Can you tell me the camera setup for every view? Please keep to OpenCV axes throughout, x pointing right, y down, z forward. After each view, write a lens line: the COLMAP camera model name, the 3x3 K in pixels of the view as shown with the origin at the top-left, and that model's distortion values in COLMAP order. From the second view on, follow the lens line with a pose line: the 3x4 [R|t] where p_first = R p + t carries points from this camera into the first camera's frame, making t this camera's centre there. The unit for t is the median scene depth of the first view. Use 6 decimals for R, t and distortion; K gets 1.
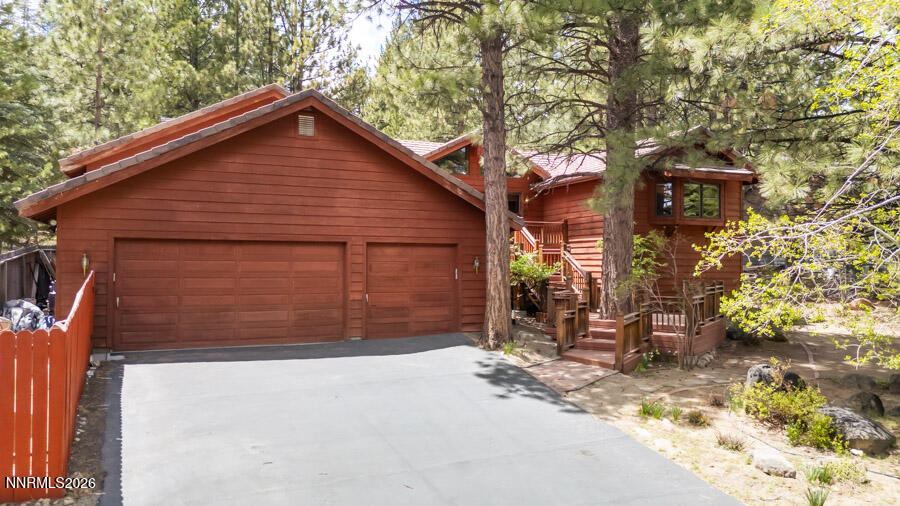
lens RADIAL K [[659.9, 0, 445.2], [0, 659.9, 248.5], [0, 0, 1]] dist [0.071131, -0.036764]
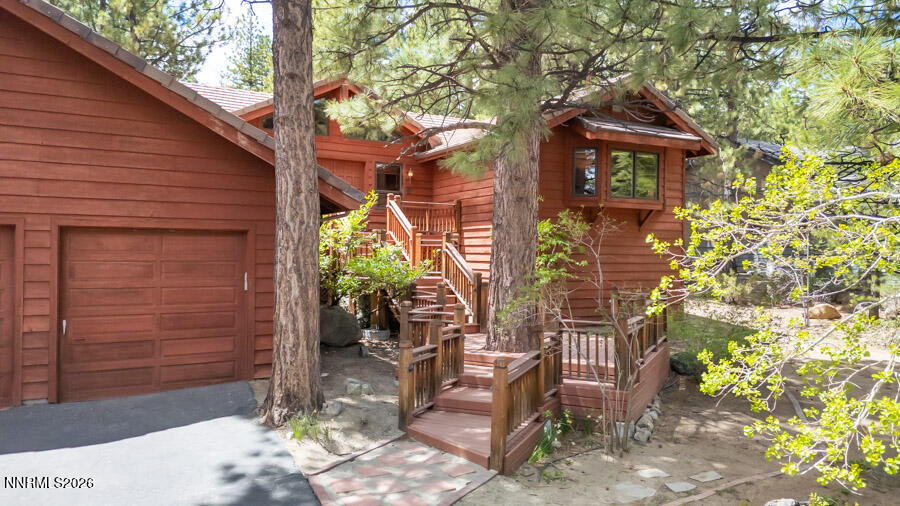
lens RADIAL K [[659.9, 0, 448.1], [0, 659.9, 253.9], [0, 0, 1]] dist [0.071131, -0.036764]
pose [[0.993799, 0.004282, 0.111111, 0.138530], [-0.007212, 0.999637, 0.025977, -0.003097], [-0.110959, -0.026617, 0.993468, 0.408315]]
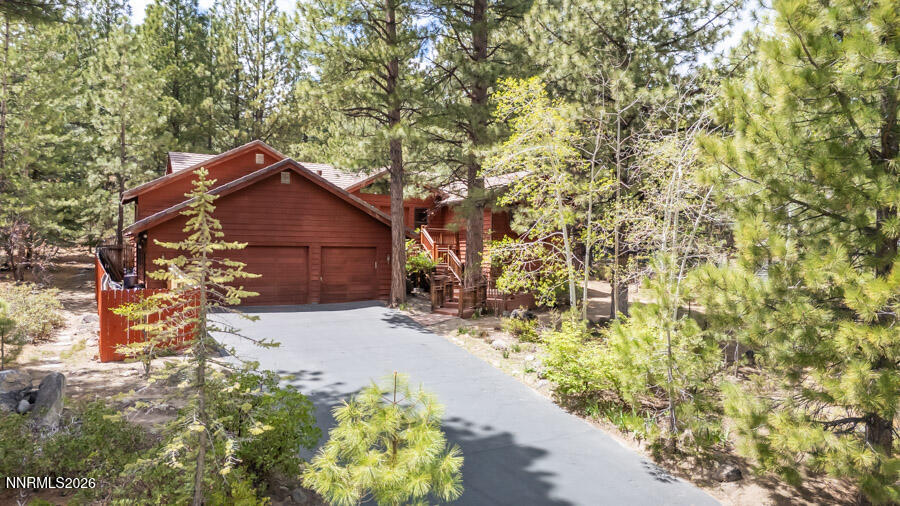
lens RADIAL K [[659.9, 0, 452.9], [0, 659.9, 252.0], [0, 0, 1]] dist [0.071131, -0.036764]
pose [[0.995545, 0.003958, 0.094206, 0.056656], [-0.006074, 0.999735, 0.022190, -0.033749], [-0.094094, -0.022664, 0.995305, -0.709151]]
